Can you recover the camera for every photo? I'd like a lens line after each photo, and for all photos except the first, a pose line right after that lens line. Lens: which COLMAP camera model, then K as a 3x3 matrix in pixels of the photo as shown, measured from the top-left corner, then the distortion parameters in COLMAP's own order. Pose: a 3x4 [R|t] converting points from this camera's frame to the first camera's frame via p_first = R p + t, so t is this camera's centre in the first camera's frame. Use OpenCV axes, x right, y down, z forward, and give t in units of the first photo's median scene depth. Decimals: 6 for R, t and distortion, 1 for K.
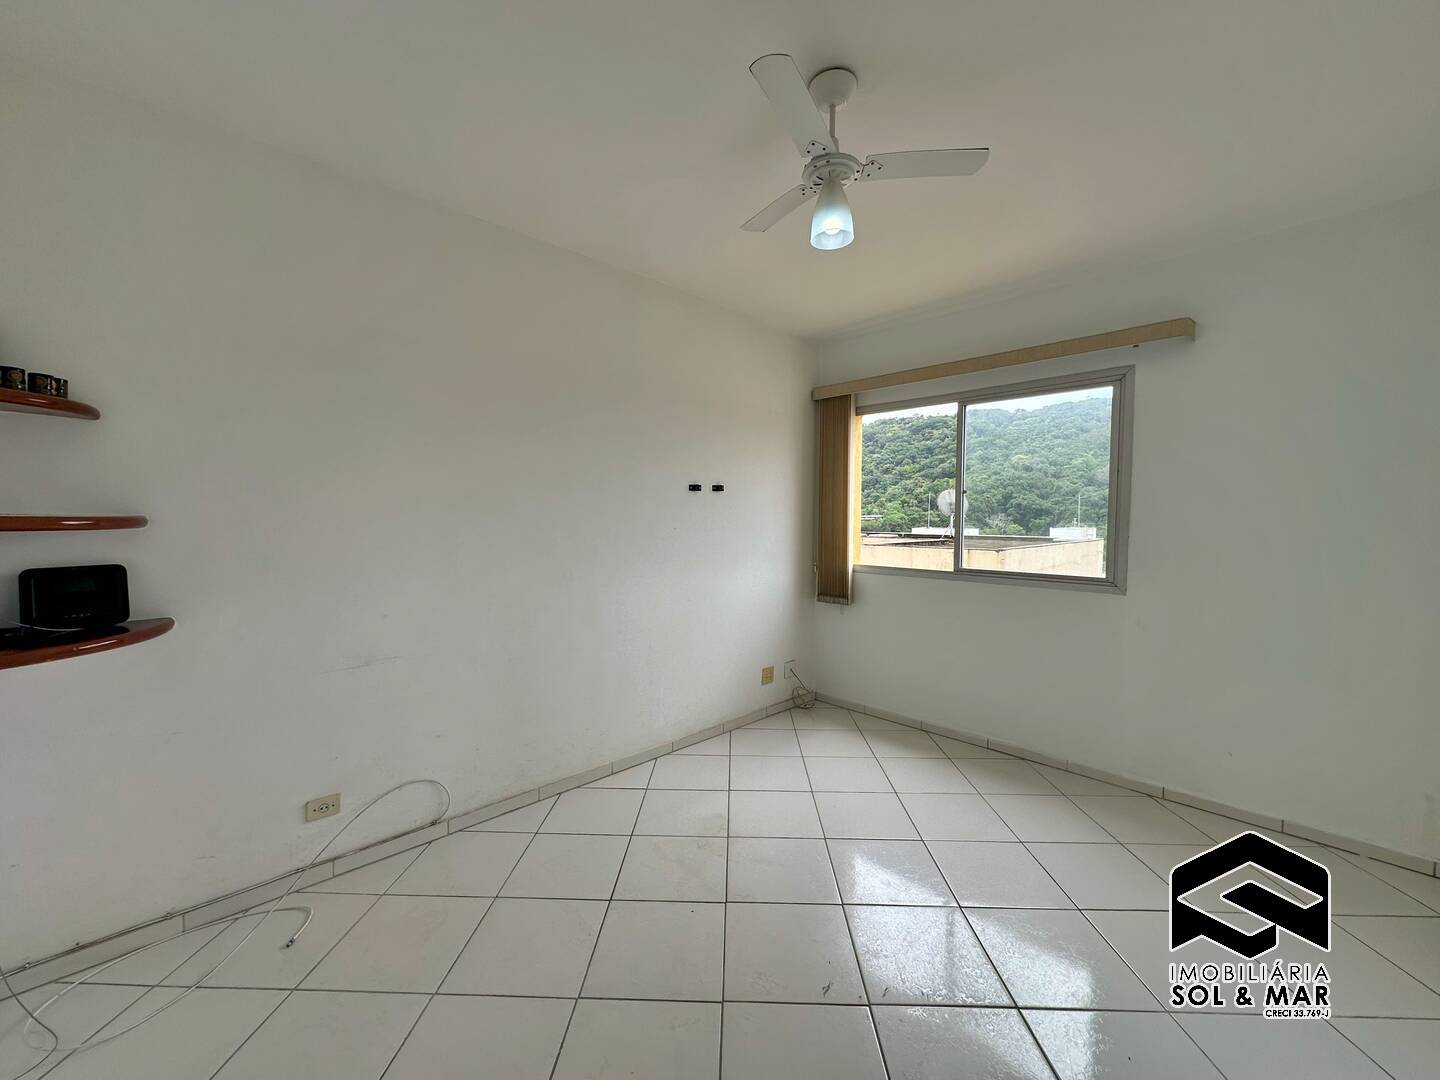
lens RADIAL K [[573.0, 0, 722.2], [0, 573.0, 540.6], [0, 0, 1]] dist [-0.001278, 0.000313]
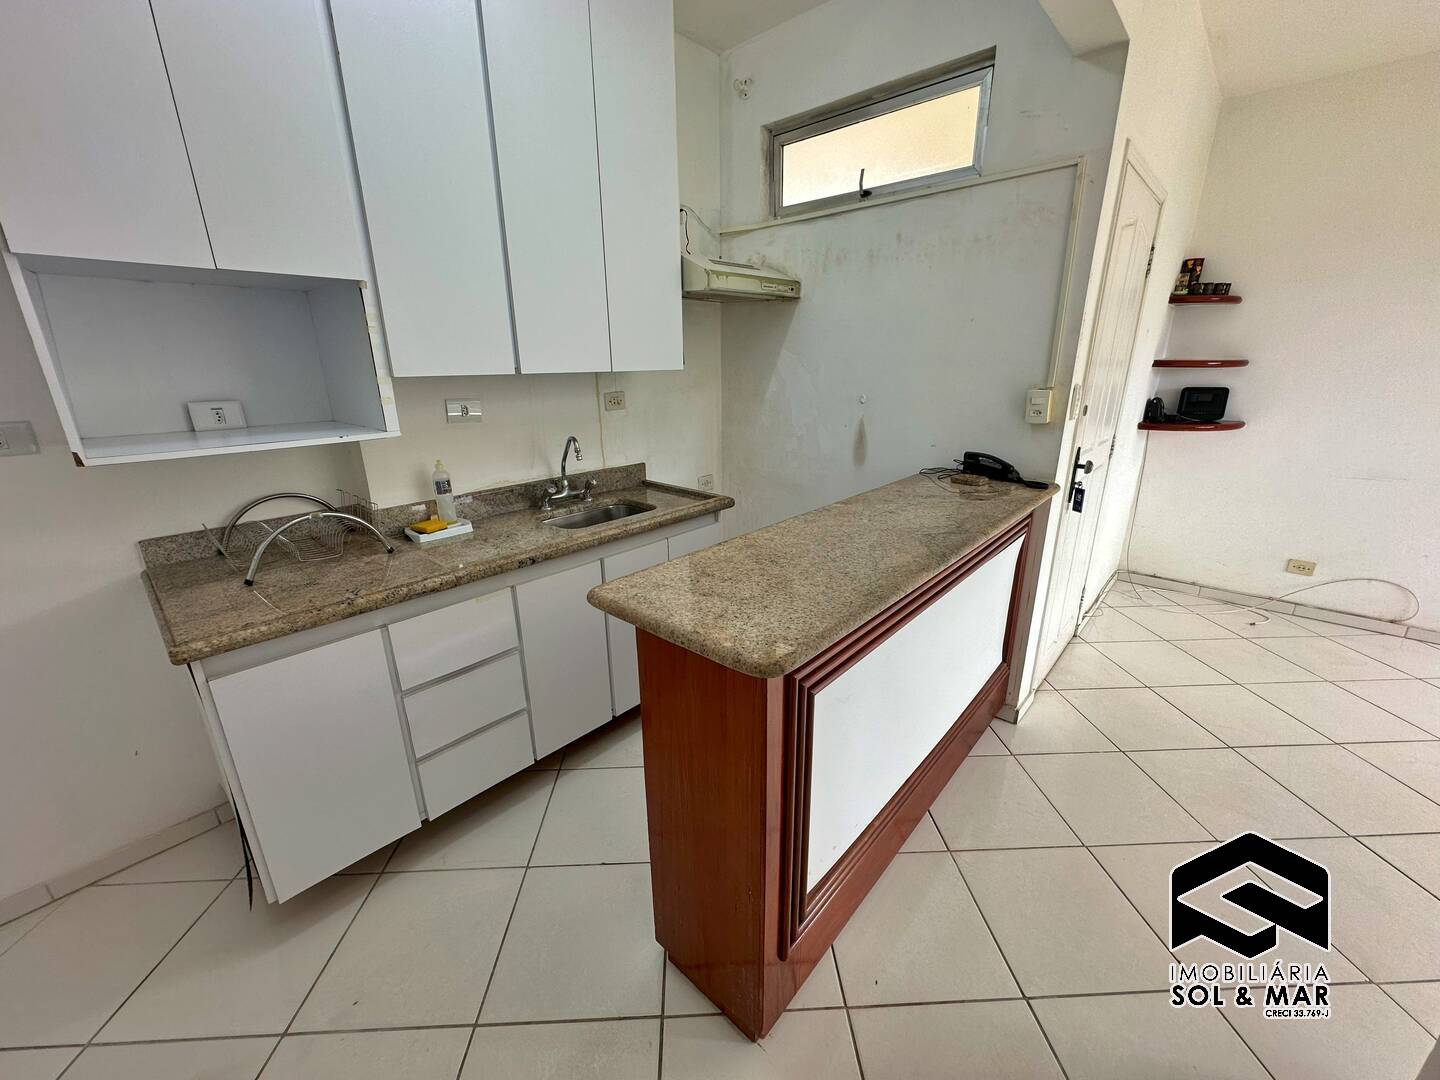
lens RADIAL K [[573.0, 0, 719.6], [0, 573.0, 540.5], [0, 0, 1]] dist [-0.001278, 0.000313]
pose [[0.060891, 0.297578, -0.952754, 0.531773], [-0.034766, 0.954578, 0.295926, 0.017049], [0.997539, 0.015104, 0.068470, -0.530595]]
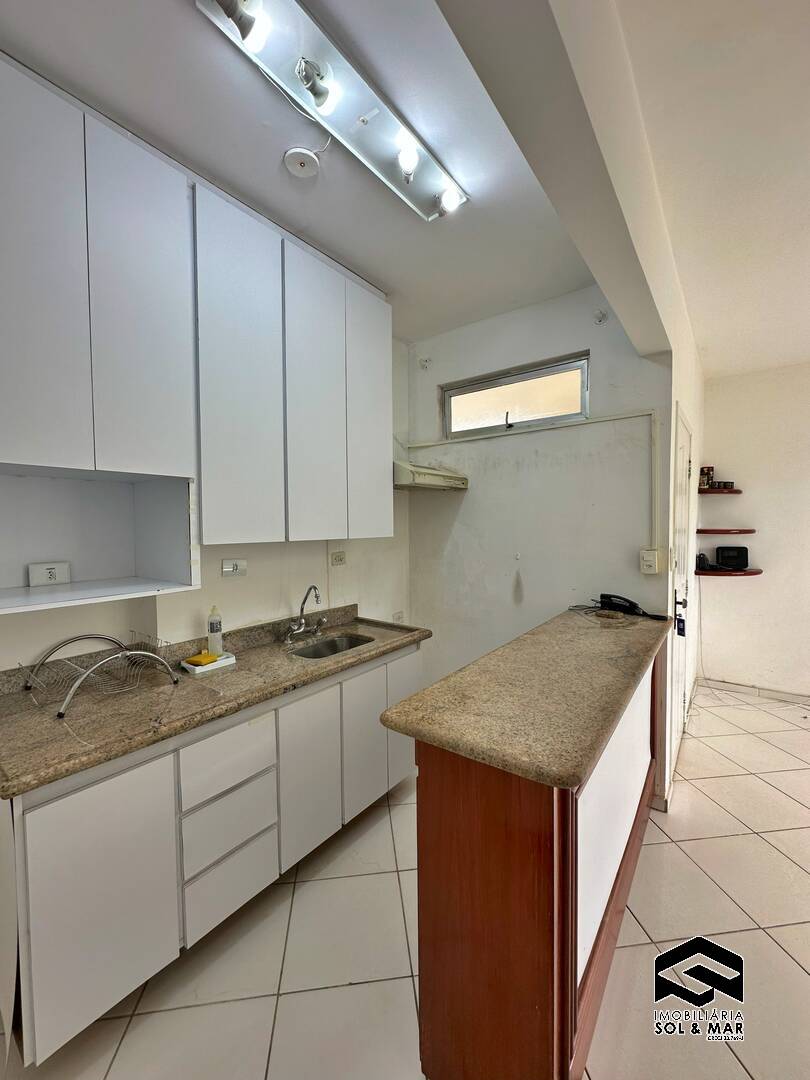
lens RADIAL K [[429.8, 0, 403.8], [0, 429.8, 540.2], [0, 0, 1]] dist [-0.001278, 0.000313]
pose [[0.147881, 0.032740, -0.988463, 0.518636], [-0.036698, 0.998945, 0.027597, 0.009522], [0.988324, 0.032194, 0.148926, -0.653458]]
